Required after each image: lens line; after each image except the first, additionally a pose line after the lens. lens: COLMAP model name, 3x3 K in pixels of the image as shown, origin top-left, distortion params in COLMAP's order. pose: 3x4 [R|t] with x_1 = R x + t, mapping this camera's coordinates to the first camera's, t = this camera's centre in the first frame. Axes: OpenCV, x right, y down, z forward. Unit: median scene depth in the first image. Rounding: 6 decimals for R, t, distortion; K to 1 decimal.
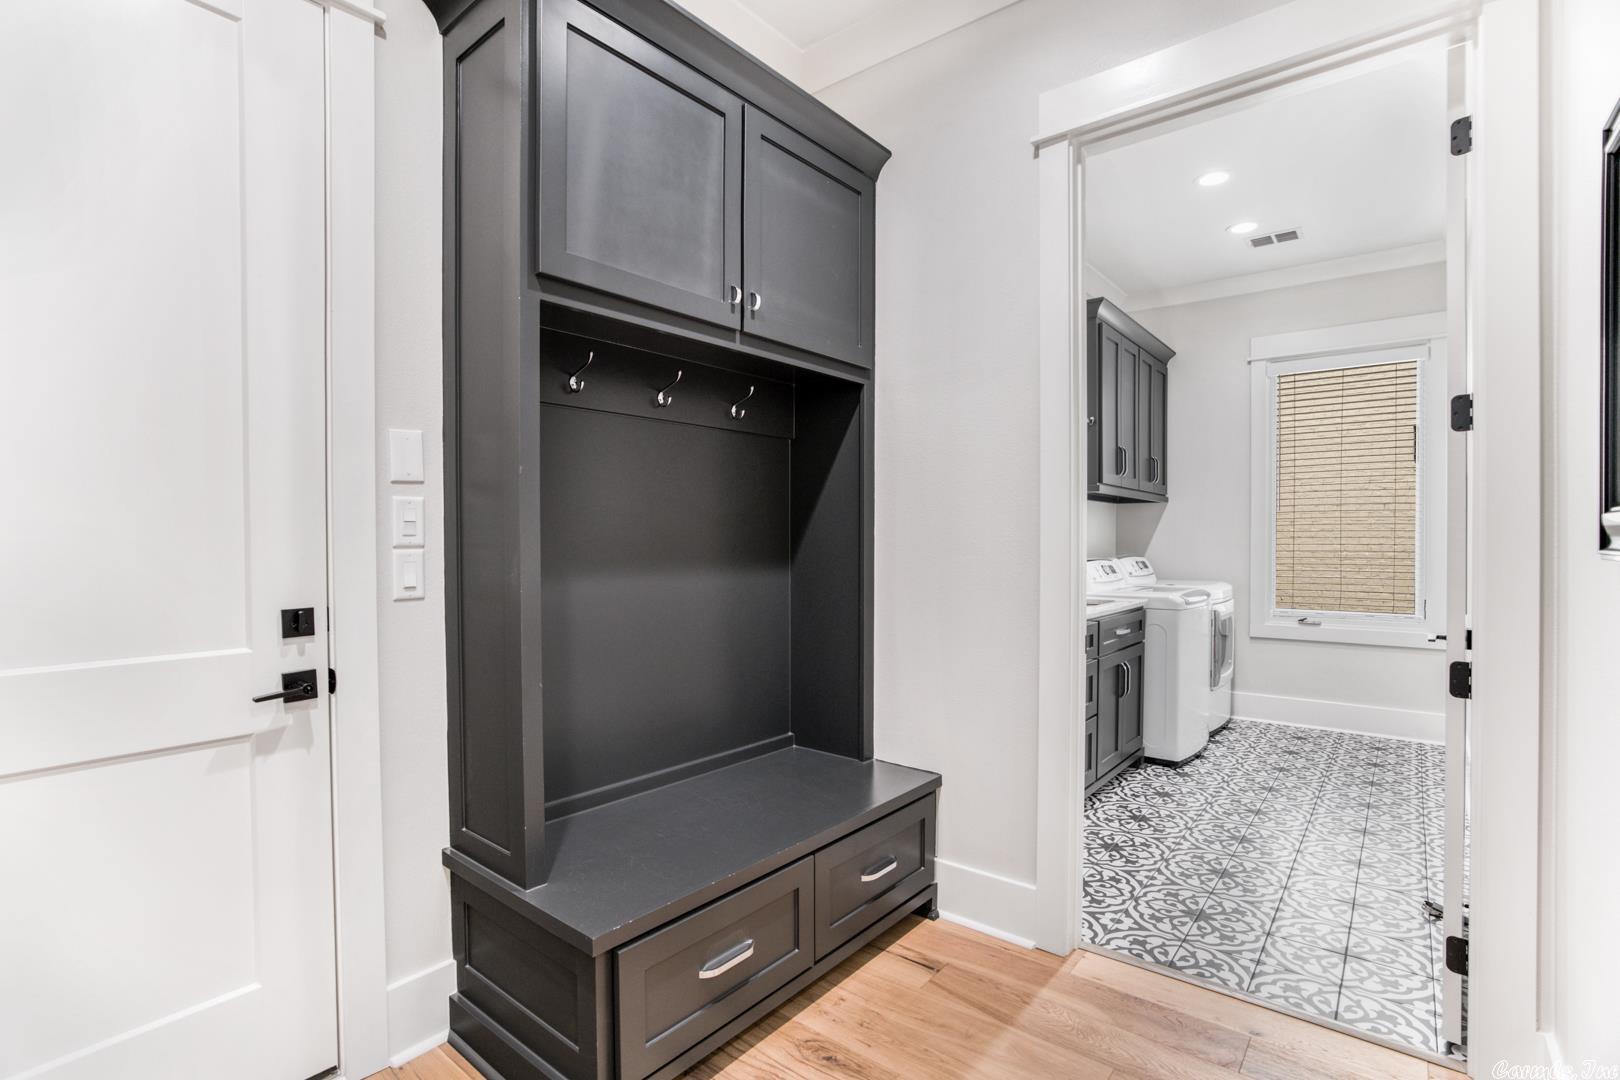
lens RADIAL K [[761.4, 0, 779.3], [0, 761.4, 570.0], [0, 0, 1]] dist [-0.063594, 0.023828]
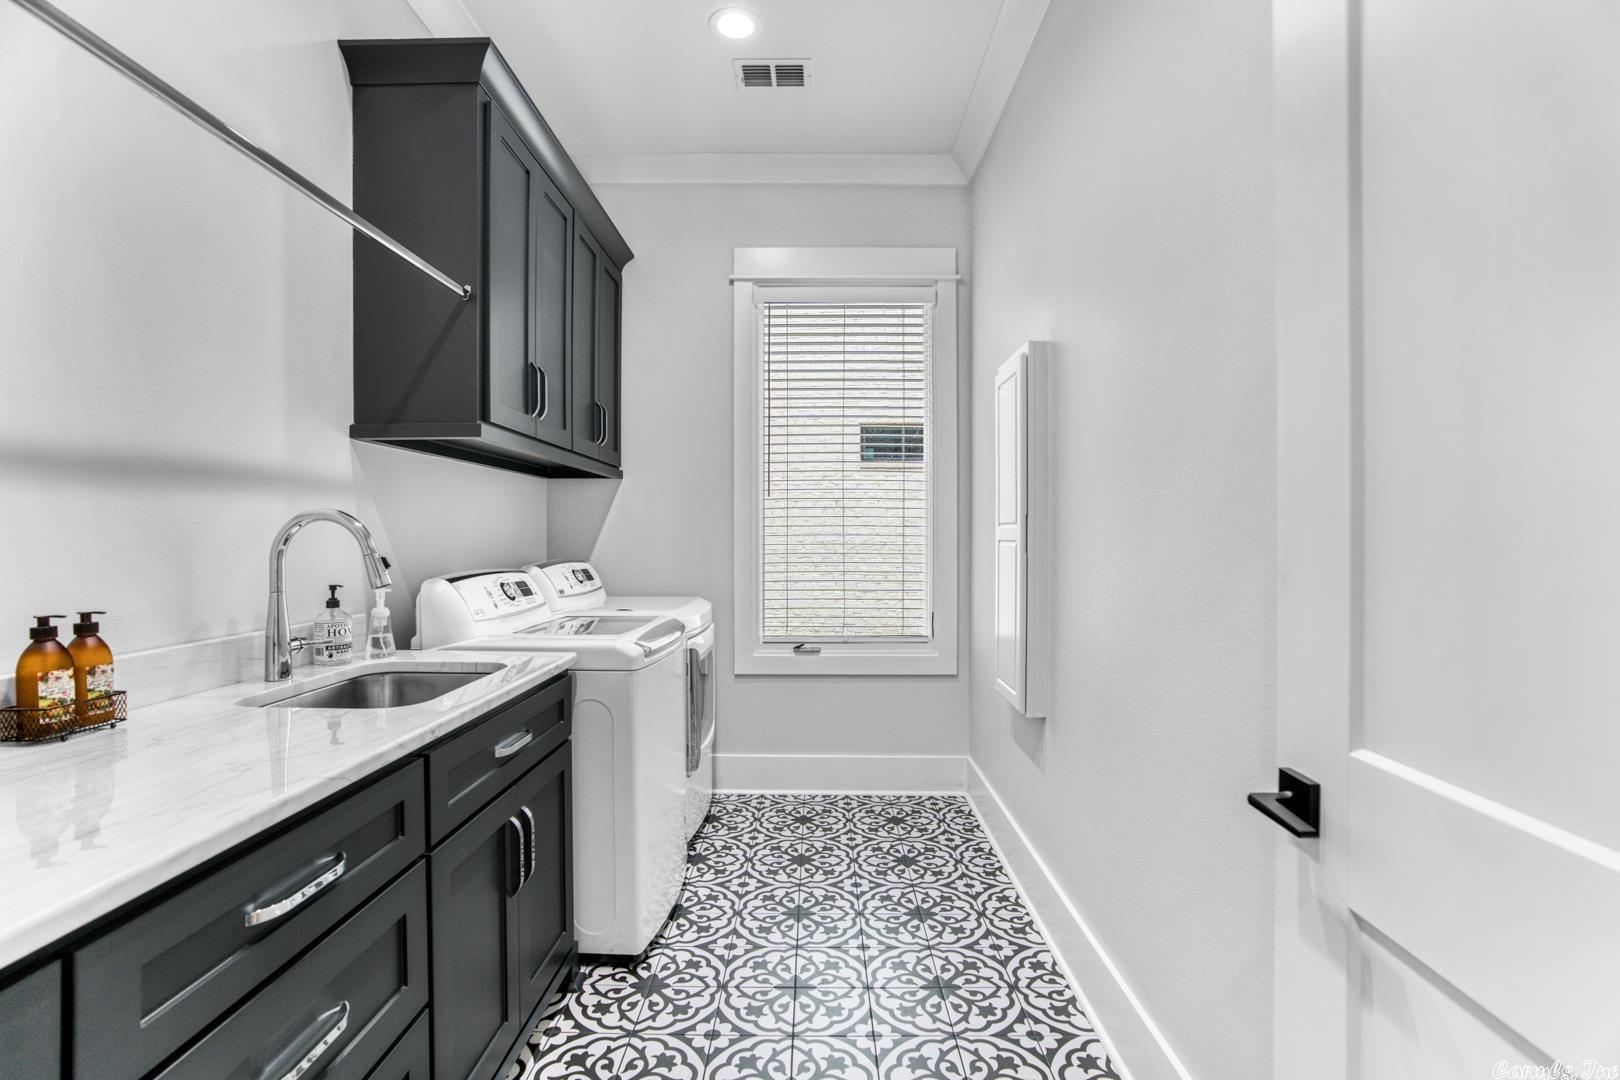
lens RADIAL K [[751.3, 0, 810.0], [0, 751.3, 540.0], [0, 0, 1]] dist [-0.064739, 0.022195]
pose [[0.764549, 0.001844, 0.644563, 0.240444], [0.017729, 0.999557, -0.023889, -0.018961], [-0.644322, 0.029692, 0.764178, 0.427400]]
